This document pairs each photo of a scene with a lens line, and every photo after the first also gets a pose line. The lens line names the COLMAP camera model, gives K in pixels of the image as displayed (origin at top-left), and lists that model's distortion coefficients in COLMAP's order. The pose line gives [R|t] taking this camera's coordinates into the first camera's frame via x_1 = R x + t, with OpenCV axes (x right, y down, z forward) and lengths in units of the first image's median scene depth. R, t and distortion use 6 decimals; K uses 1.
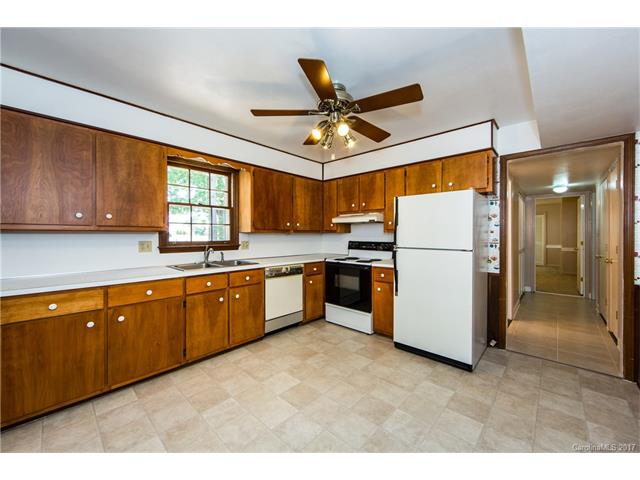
lens RADIAL K [[256.8, 0, 320.1], [0, 256.8, 236.3], [0, 0, 1]] dist [0.000735, 0.000125]
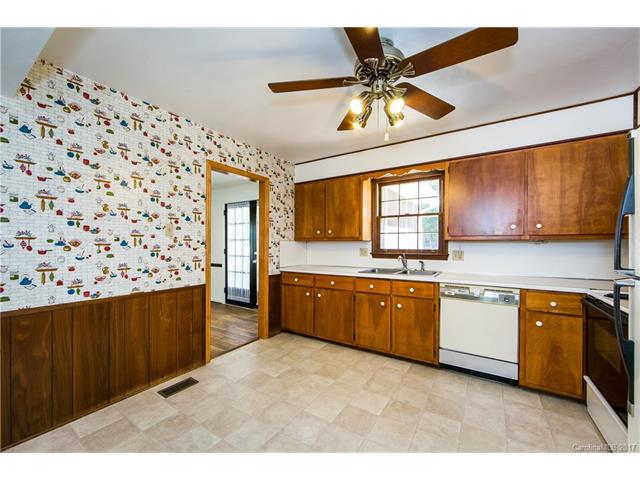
lens RADIAL K [[256.8, 0, 320.7], [0, 256.8, 244.3], [0, 0, 1]] dist [0.000735, 0.000125]
pose [[0.172611, 0.001686, -0.984989, 0.600353], [-0.004531, 0.999989, 0.000918, -0.000697], [0.984980, 0.004305, 0.172616, 0.542003]]
